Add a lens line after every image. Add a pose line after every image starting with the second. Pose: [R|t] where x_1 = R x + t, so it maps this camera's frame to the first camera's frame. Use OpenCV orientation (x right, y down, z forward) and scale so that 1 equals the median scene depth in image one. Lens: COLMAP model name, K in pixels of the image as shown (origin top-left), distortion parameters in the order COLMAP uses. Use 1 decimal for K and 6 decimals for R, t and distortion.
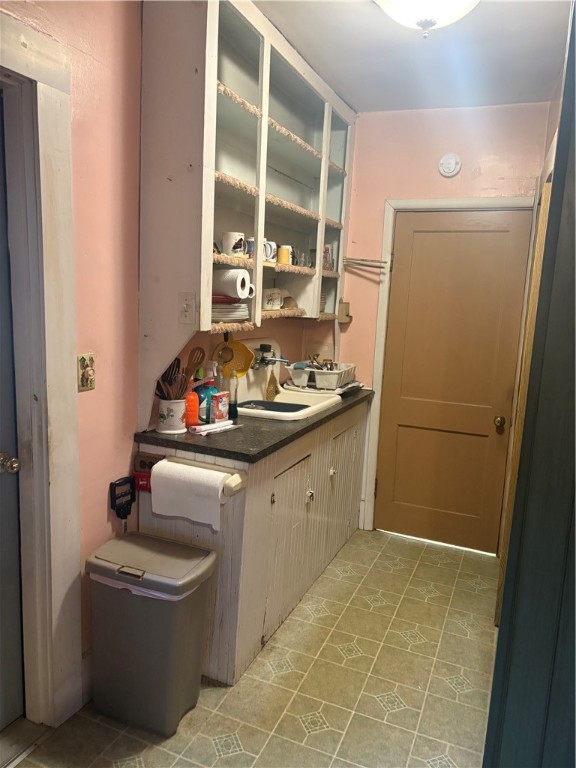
lens RADIAL K [[579.2, 0, 288.1], [0, 579.2, 387.3], [0, 0, 1]] dist [0.023321, -0.012941]
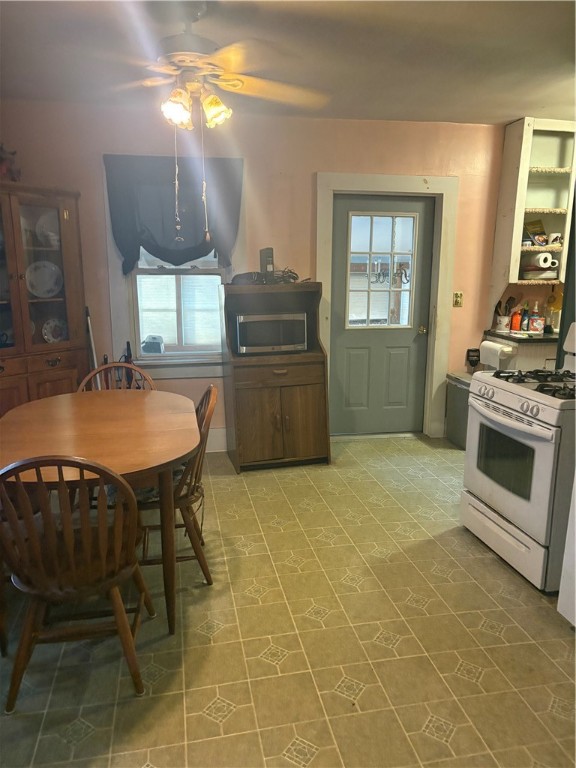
lens RADIAL K [[579.2, 0, 288.4], [0, 579.2, 385.8], [0, 0, 1]] dist [0.023321, -0.012941]
pose [[0.556893, 0.128993, -0.820507, 1.172546], [-0.112907, 0.990454, 0.079079, 0.197815], [0.822875, 0.048602, 0.566141, -0.868851]]
